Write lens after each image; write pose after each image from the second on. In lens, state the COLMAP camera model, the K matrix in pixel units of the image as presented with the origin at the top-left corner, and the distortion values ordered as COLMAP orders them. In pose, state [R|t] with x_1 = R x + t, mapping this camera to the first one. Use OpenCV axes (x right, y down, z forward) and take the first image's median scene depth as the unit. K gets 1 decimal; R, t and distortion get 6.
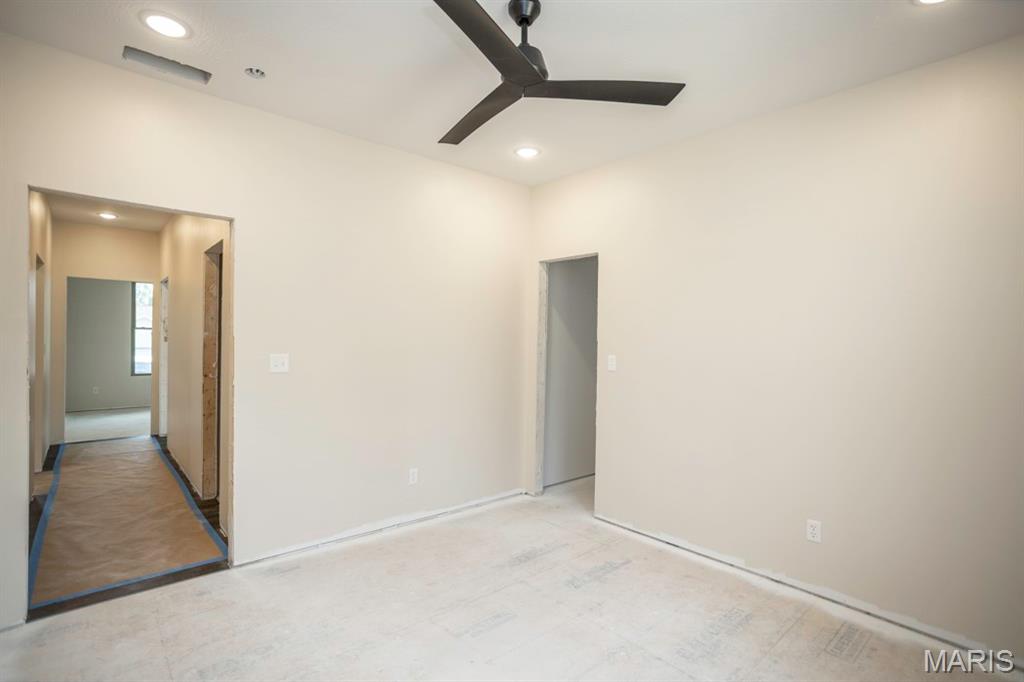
lens RADIAL K [[494.4, 0, 507.7], [0, 494.4, 343.6], [0, 0, 1]] dist [-0.050630, 0.034529]
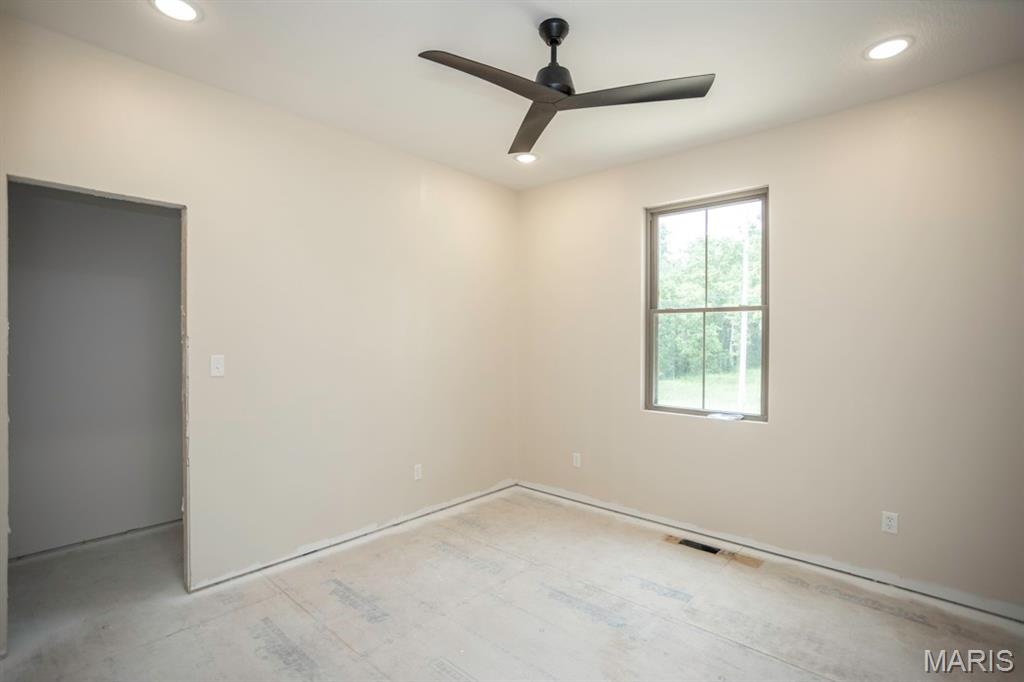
lens RADIAL K [[494.4, 0, 507.7], [0, 494.4, 343.6], [0, 0, 1]] dist [-0.050630, 0.034529]
pose [[-0.145416, -0.026140, 0.989025, -0.720253], [-0.011369, 0.999629, 0.024749, -0.021368], [-0.989305, -0.007646, -0.145659, 0.864566]]
